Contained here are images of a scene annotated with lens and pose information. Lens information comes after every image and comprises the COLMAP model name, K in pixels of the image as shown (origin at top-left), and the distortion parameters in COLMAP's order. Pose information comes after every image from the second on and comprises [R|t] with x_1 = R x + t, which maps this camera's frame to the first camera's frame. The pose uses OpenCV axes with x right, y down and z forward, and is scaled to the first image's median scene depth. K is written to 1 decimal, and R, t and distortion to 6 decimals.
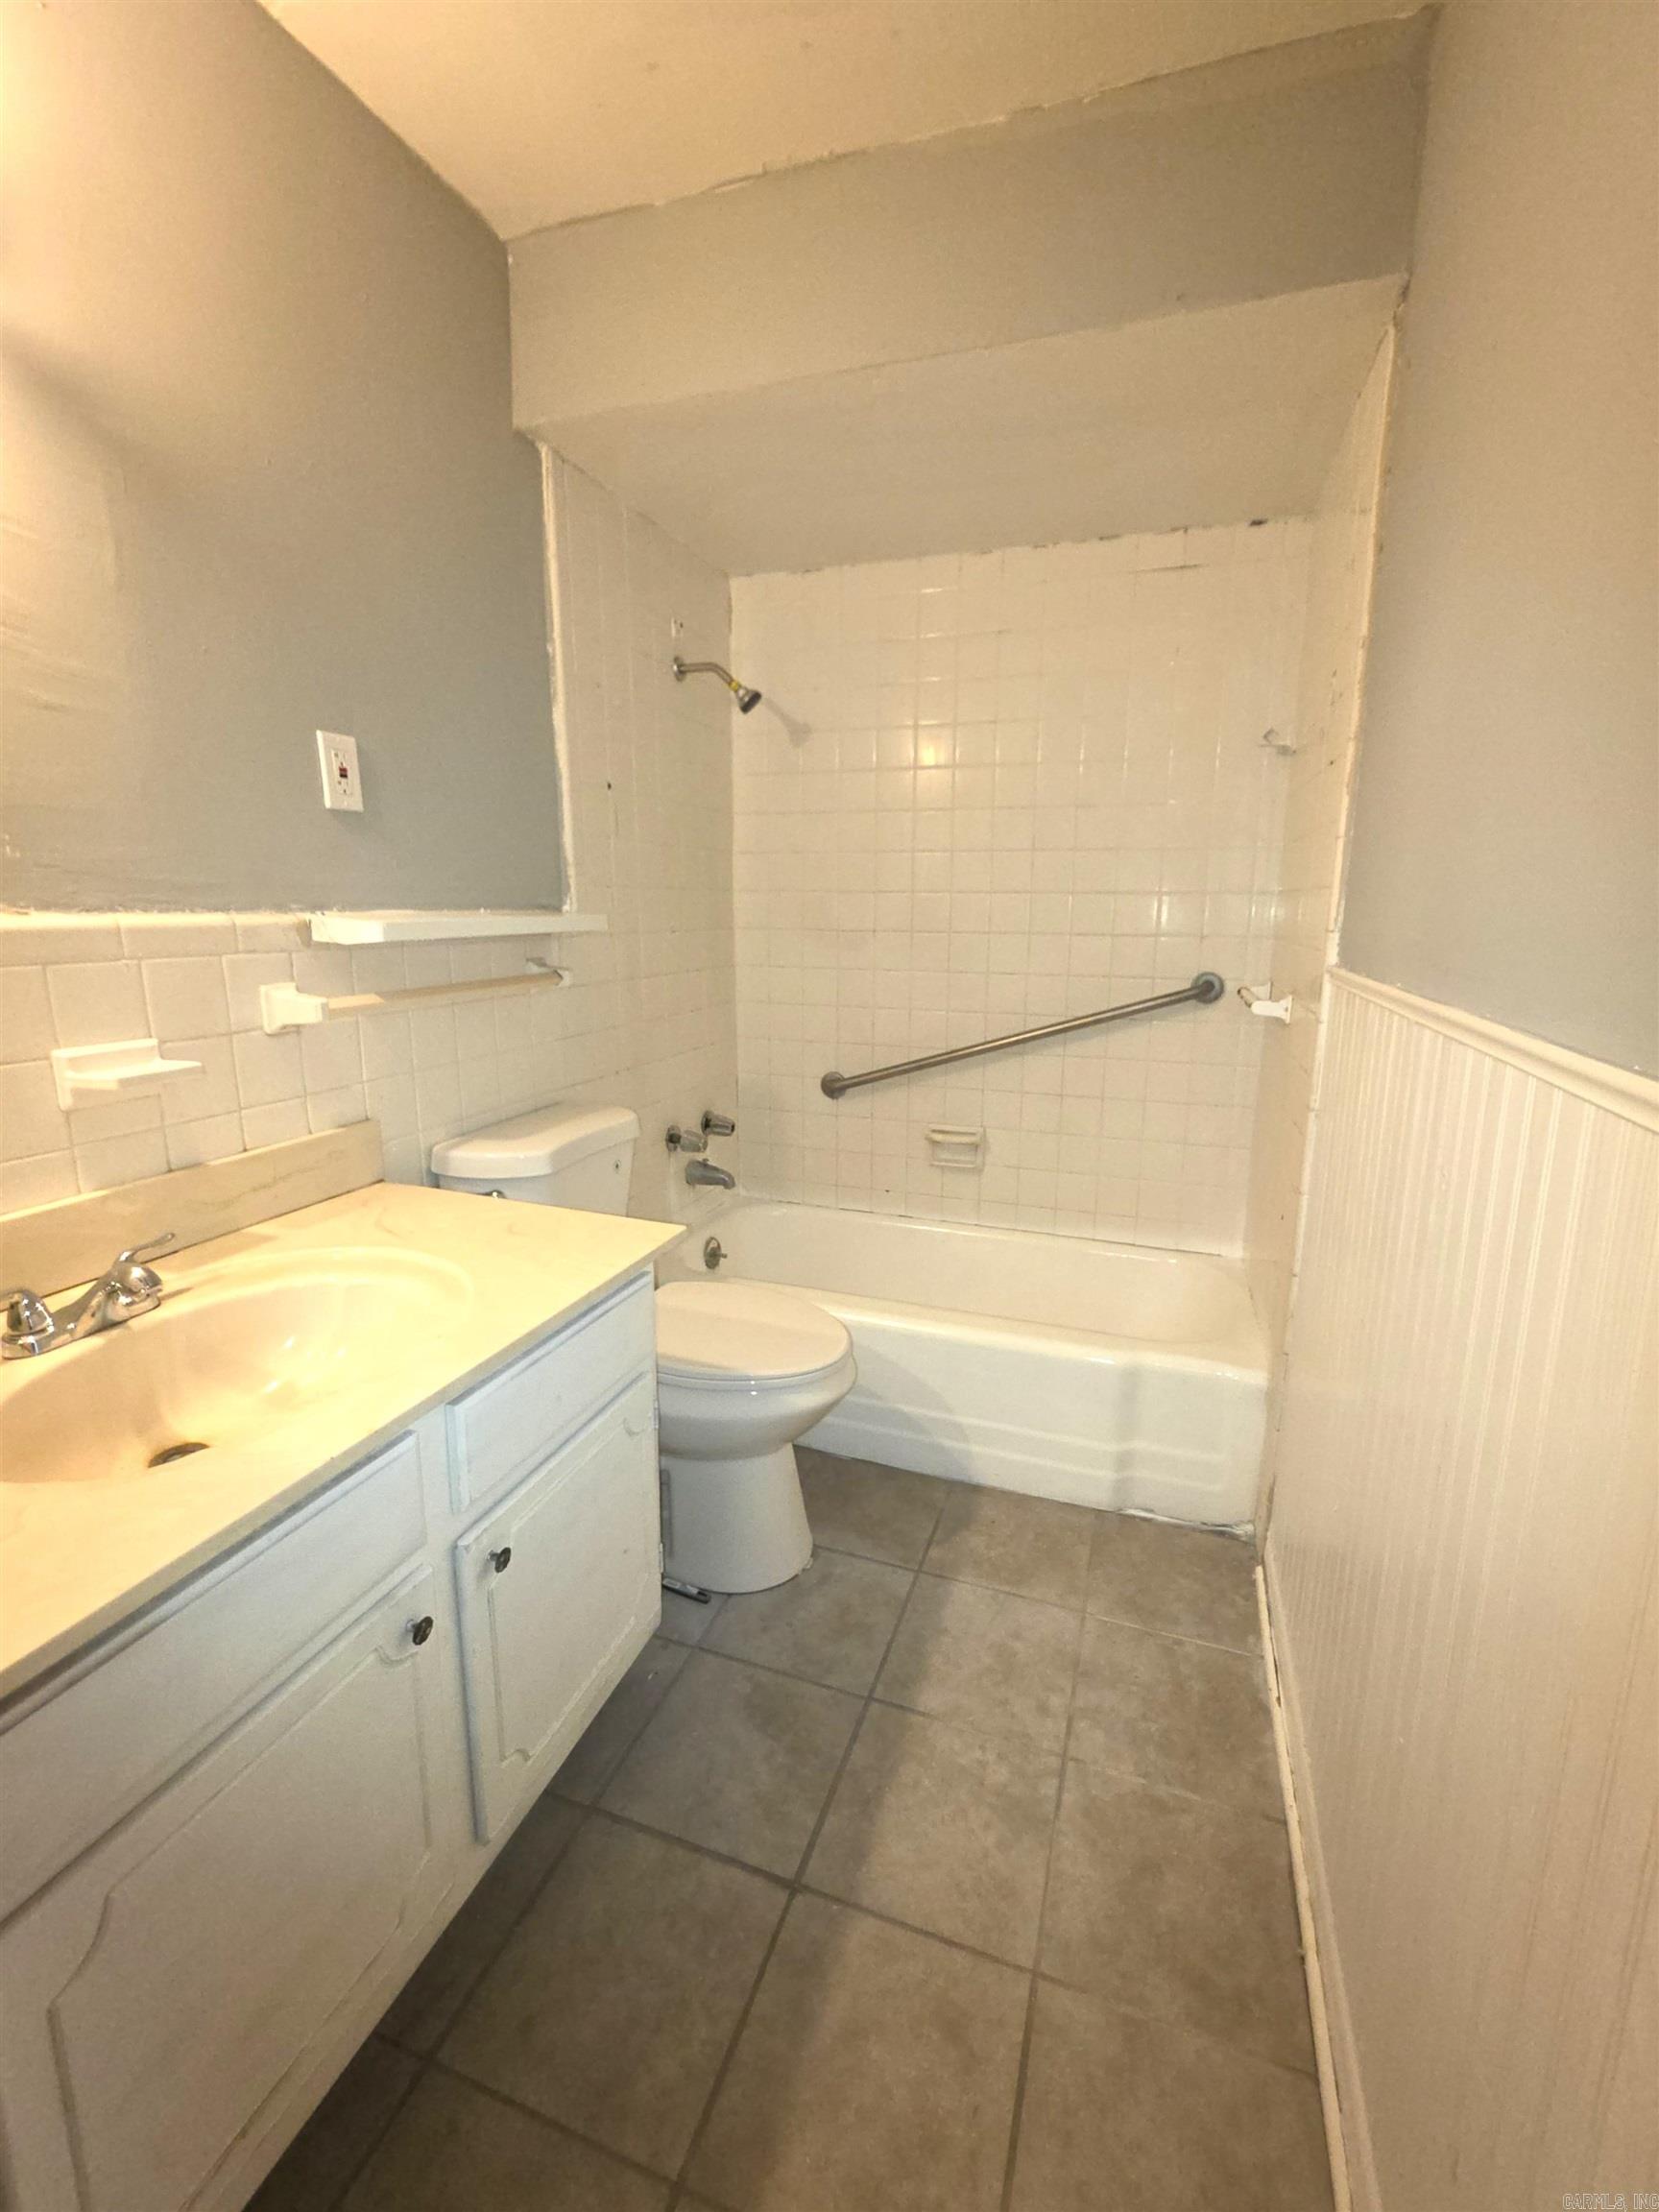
lens RADIAL K [[914.9, 0, 823.4], [0, 914.9, 1088.2], [0, 0, 1]] dist [0.003250, -0.000608]
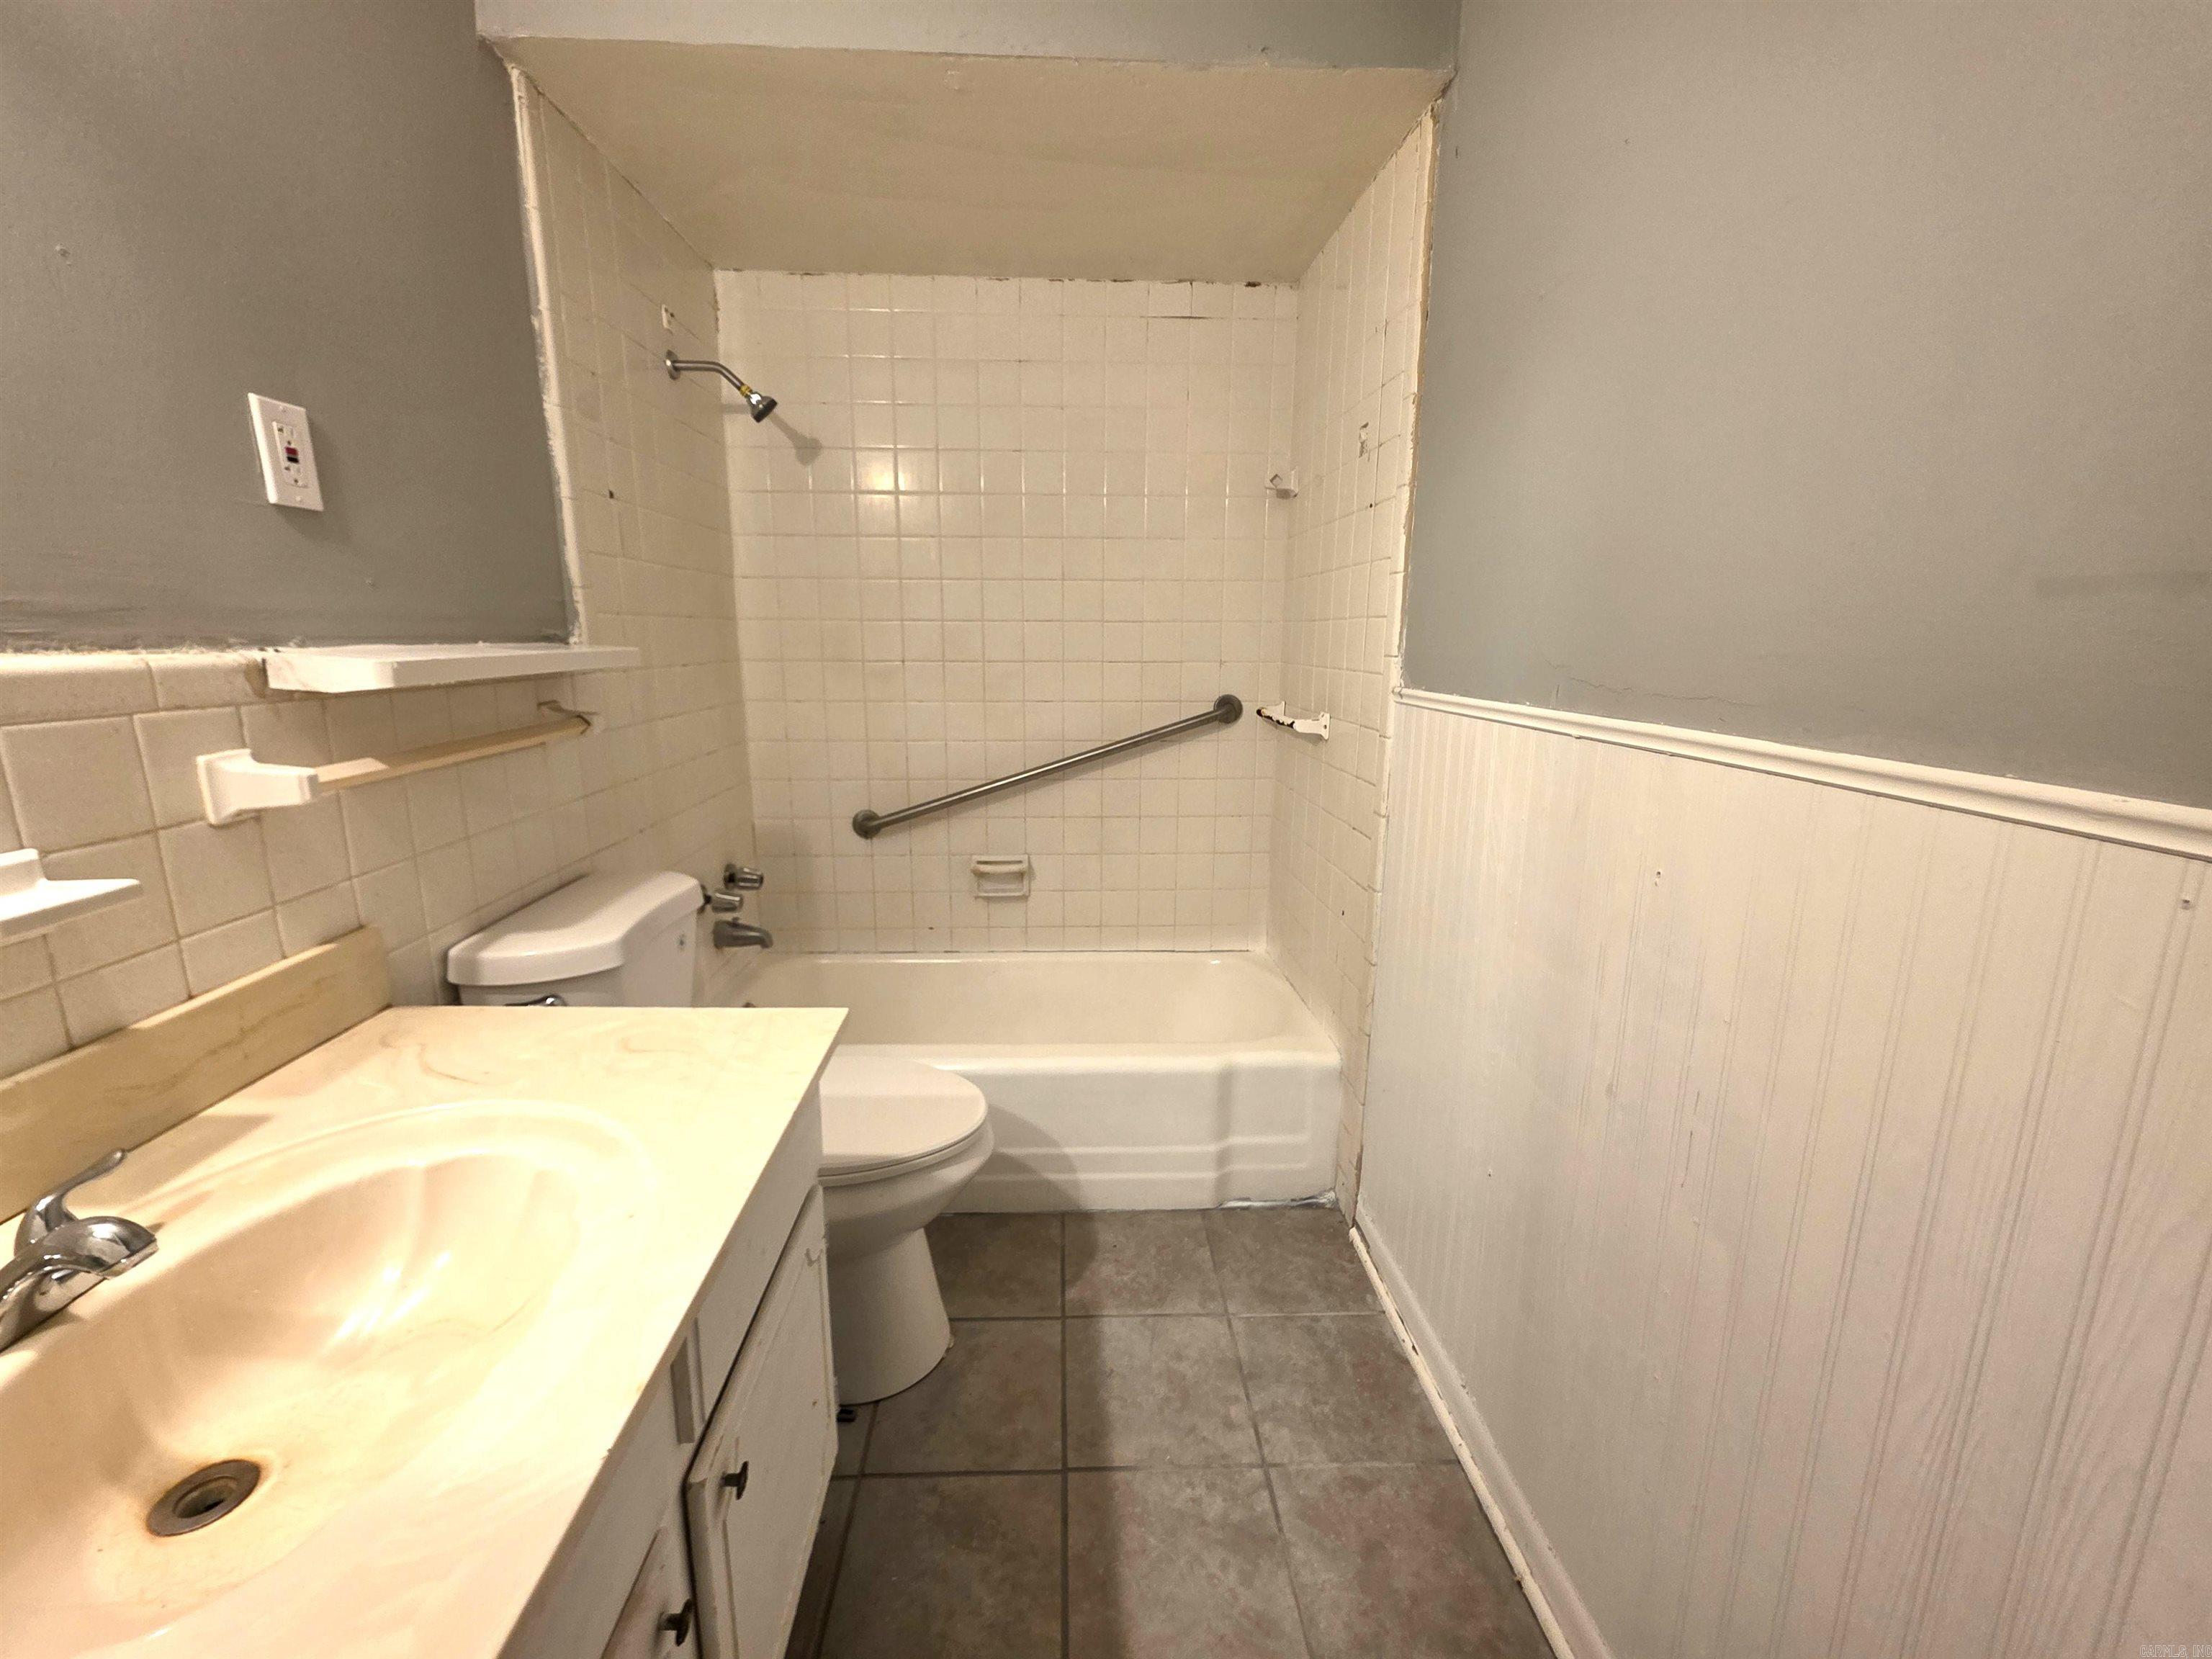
lens RADIAL K [[885.3, 0, 1091.9], [0, 885.3, 814.1], [0, 0, 1]] dist [0.000518, -0.000215]
pose [[0.934414, -0.075529, 0.348090, -0.168933], [0.074222, 0.997095, 0.017108, -0.022849], [-0.348371, 0.009850, 0.937305, 0.108180]]
